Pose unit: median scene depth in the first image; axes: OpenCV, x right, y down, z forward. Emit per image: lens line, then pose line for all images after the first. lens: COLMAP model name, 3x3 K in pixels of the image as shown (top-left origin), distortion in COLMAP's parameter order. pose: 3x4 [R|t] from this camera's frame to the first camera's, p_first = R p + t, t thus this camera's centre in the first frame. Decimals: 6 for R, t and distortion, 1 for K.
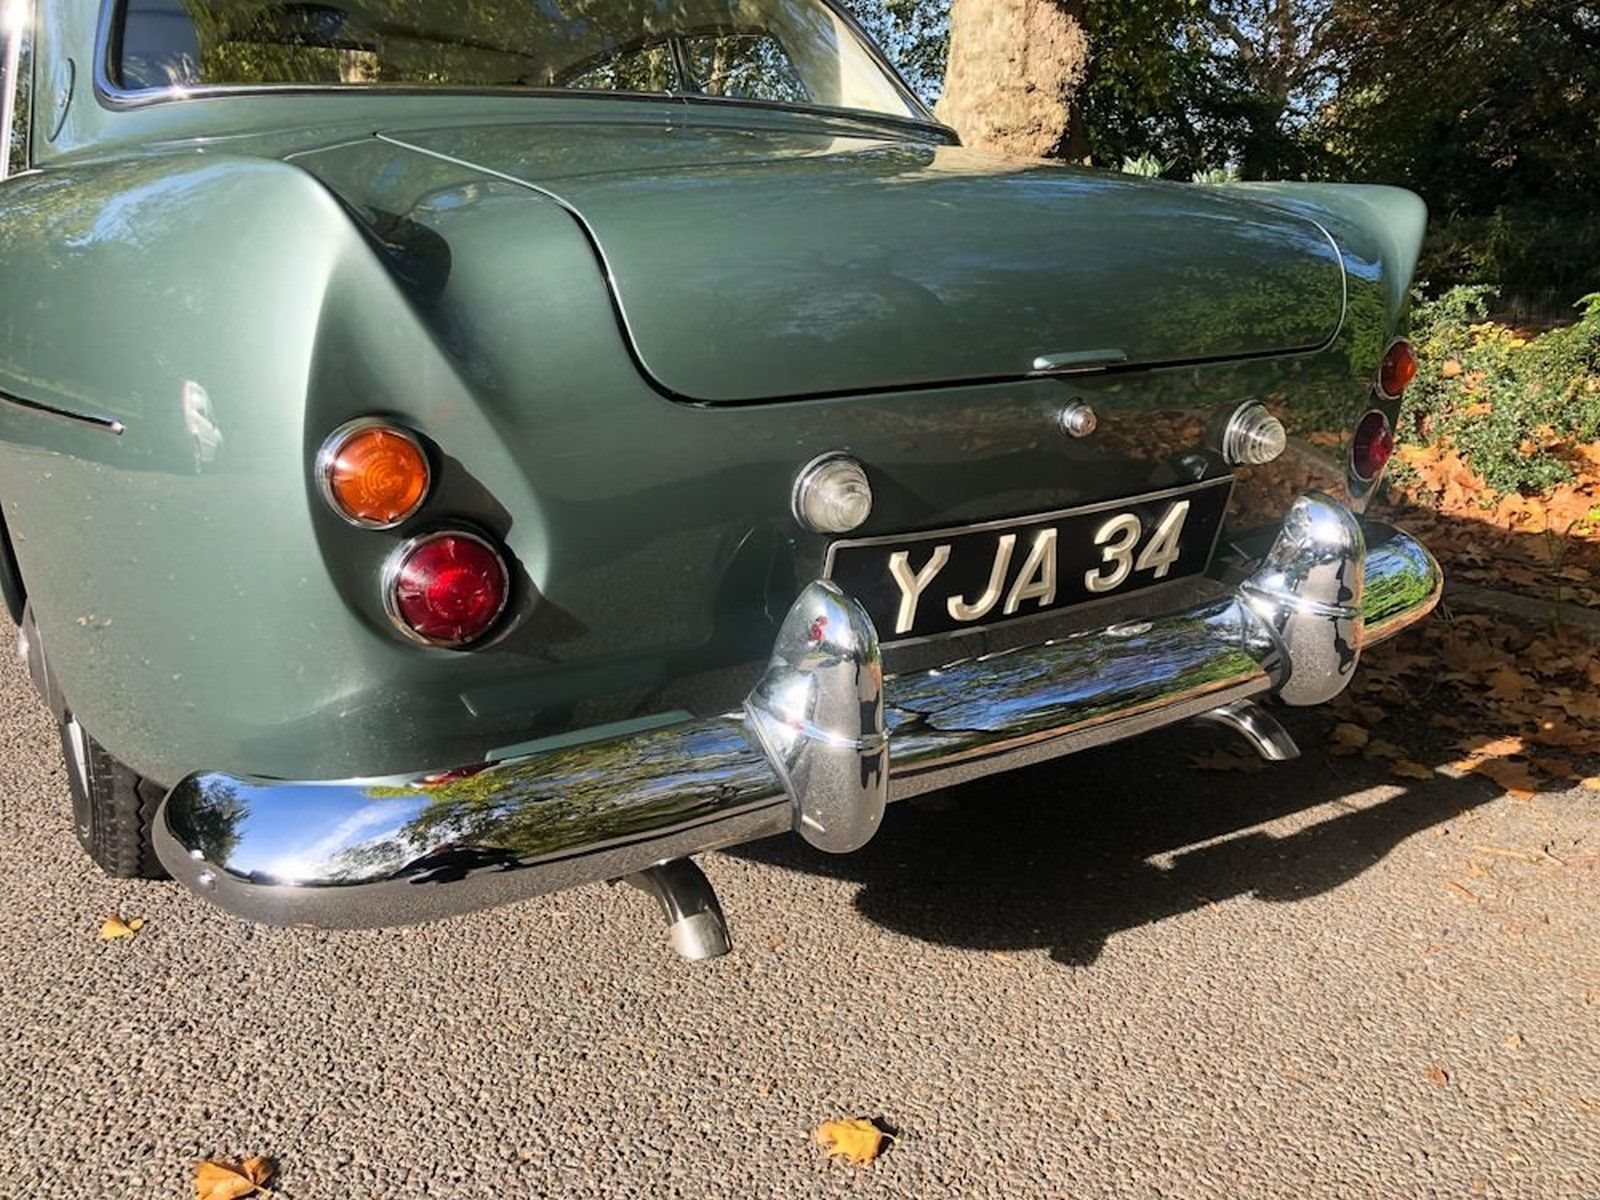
lens RADIAL K [[1312.3, 0, 799.4], [0, 1312.3, 591.2], [0, 0, 1]] dist [0.003637, 0.012431]
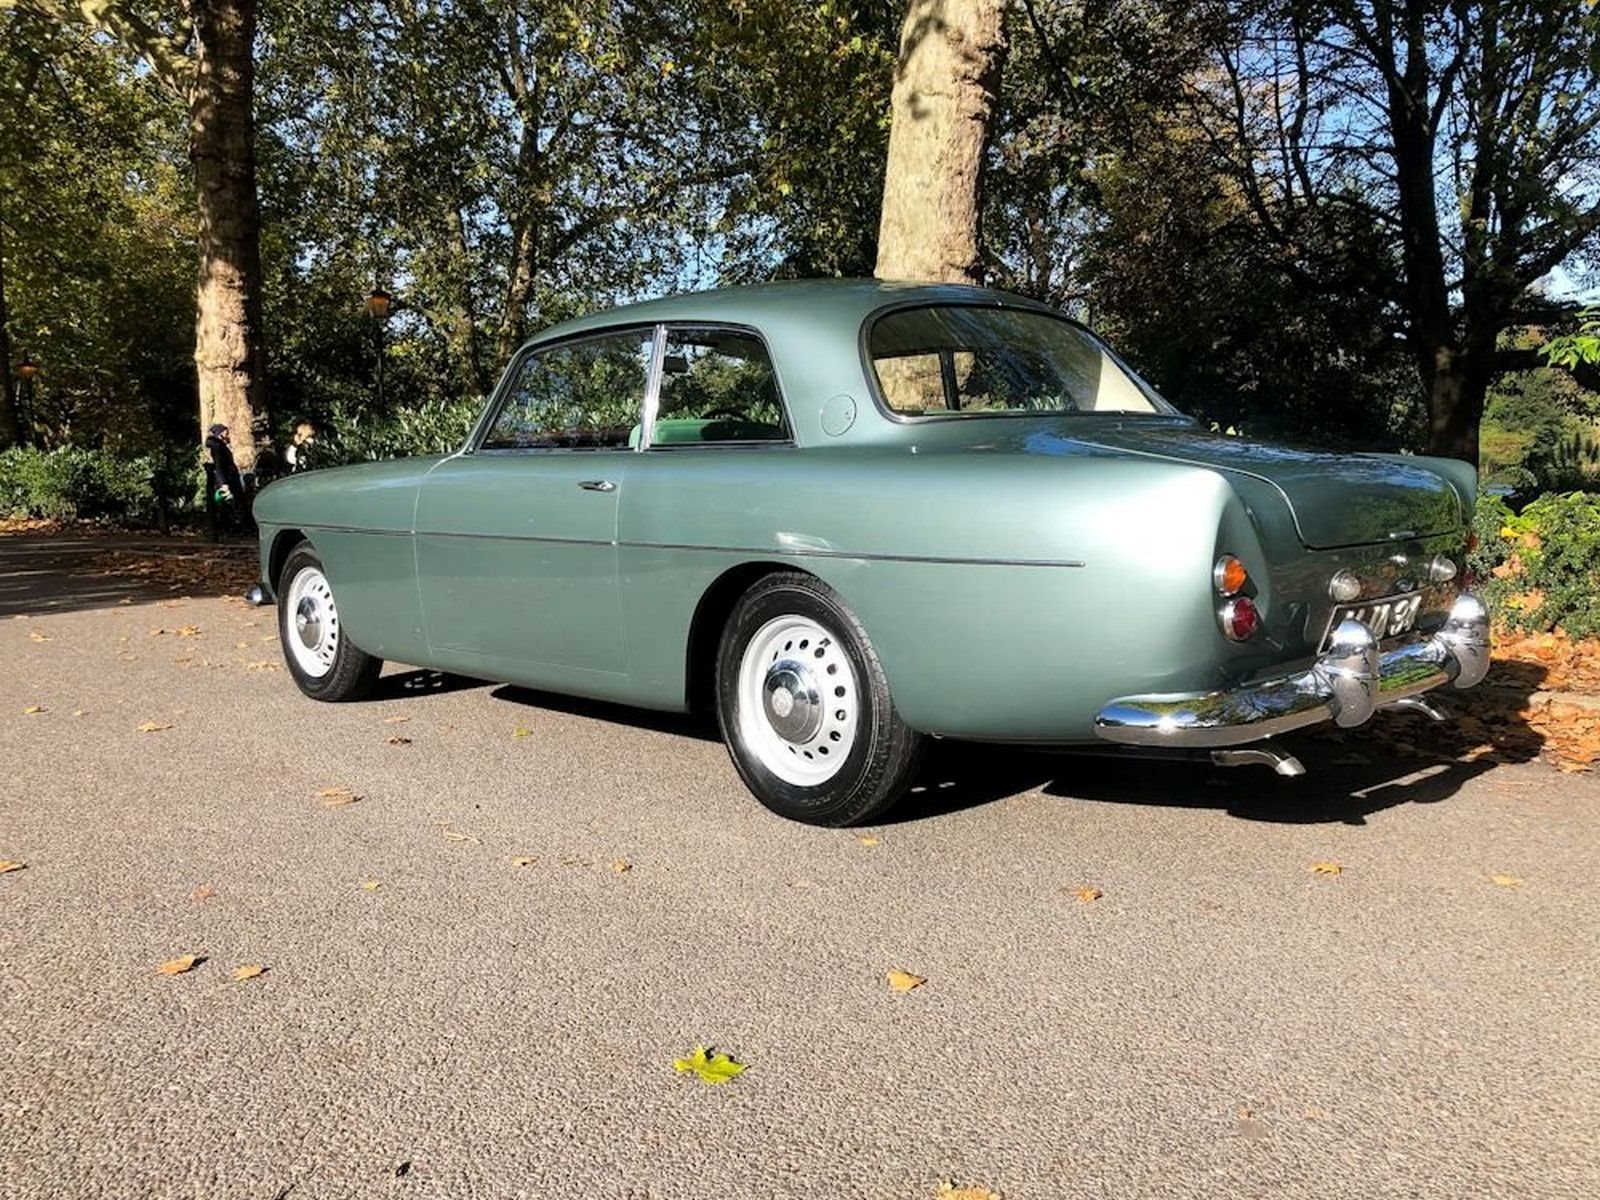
lens RADIAL K [[1326.0, 0, 852.4], [0, 1326.0, 628.1], [0, 0, 1]] dist [0.011903, 0.012171]
pose [[0.980099, -0.019426, 0.197554, -0.772513], [0.043819, 0.991823, -0.119864, 0.150652], [-0.193610, 0.126136, 0.972936, -0.733713]]
